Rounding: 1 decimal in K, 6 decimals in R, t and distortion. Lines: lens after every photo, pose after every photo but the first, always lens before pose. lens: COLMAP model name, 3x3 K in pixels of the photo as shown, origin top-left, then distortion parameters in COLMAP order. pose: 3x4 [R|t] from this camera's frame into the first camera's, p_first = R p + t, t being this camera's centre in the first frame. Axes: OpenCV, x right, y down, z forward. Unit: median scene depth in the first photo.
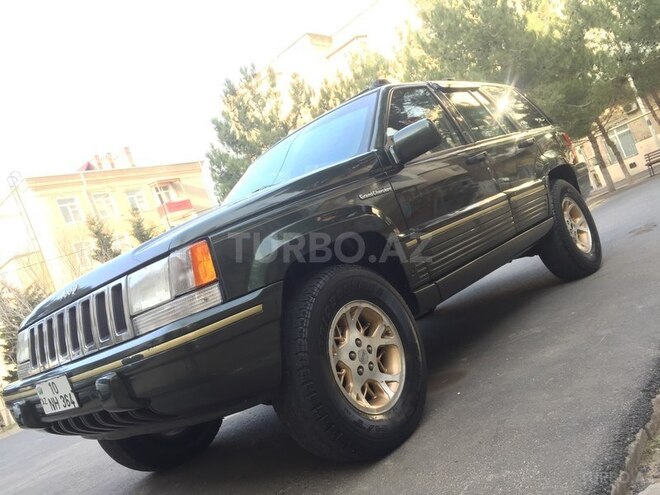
lens RADIAL K [[563.2, 0, 330.3], [0, 563.2, 249.1], [0, 0, 1]] dist [0.063393, -0.078478]
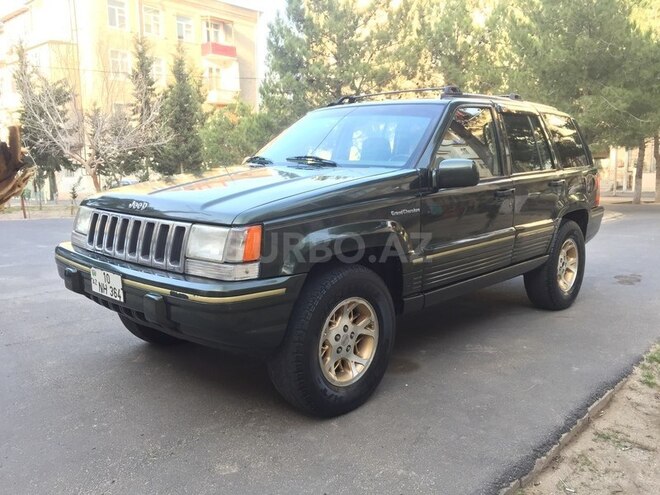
lens RADIAL K [[563.2, 0, 331.3], [0, 563.2, 245.2], [0, 0, 1]] dist [0.063393, -0.078478]
pose [[0.933434, 0.357540, 0.029442, -0.079460], [-0.356813, 0.916747, 0.179610, -0.207925], [0.037227, -0.178159, 0.983297, -0.185411]]
